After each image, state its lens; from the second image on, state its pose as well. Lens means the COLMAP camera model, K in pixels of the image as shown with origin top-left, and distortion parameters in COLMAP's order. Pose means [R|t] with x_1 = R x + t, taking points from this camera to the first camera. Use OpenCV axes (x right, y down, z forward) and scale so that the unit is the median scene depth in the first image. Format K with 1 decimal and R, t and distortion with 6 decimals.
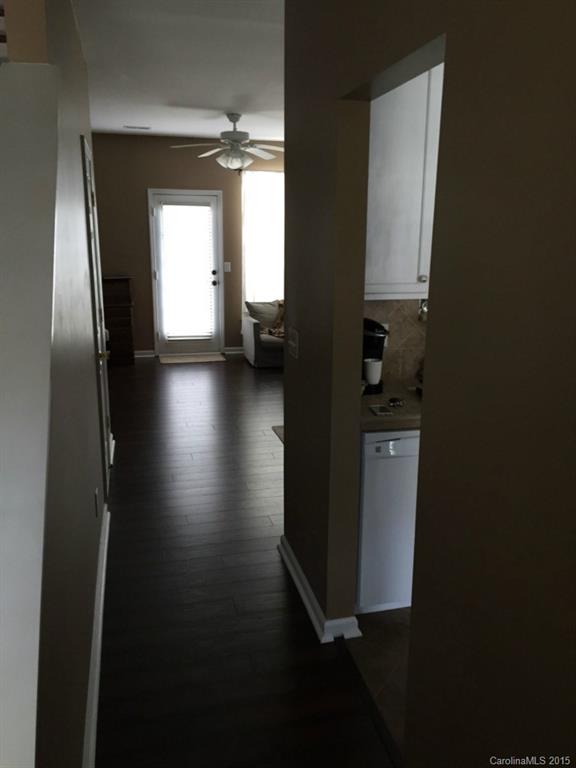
lens RADIAL K [[655.6, 0, 288.0], [0, 655.6, 384.0], [0, 0, 1]] dist [0.079152, -0.113413]
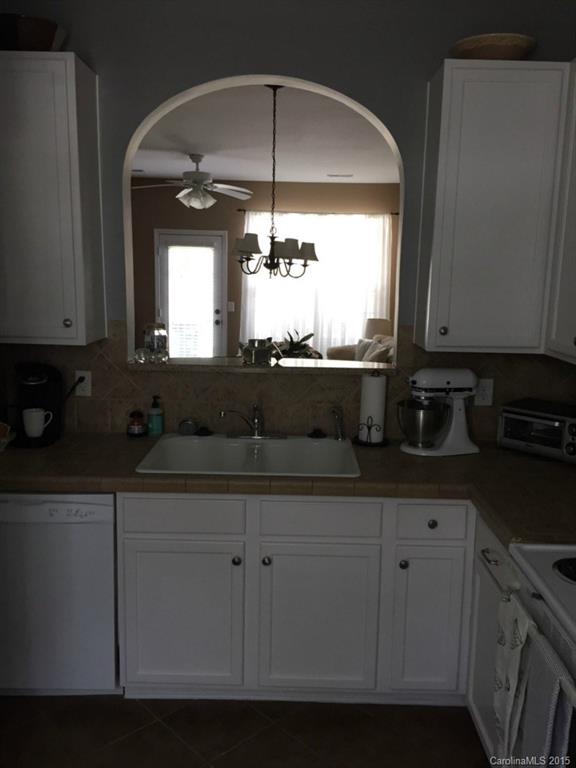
lens RADIAL K [[655.6, 0, 288.0], [0, 655.6, 384.0], [0, 0, 1]] dist [0.079152, -0.113413]
pose [[0.976257, 0.049811, -0.210809, 0.272091], [-0.062356, 0.996631, -0.053284, -0.019362], [0.207444, 0.065164, 0.976074, 0.079587]]
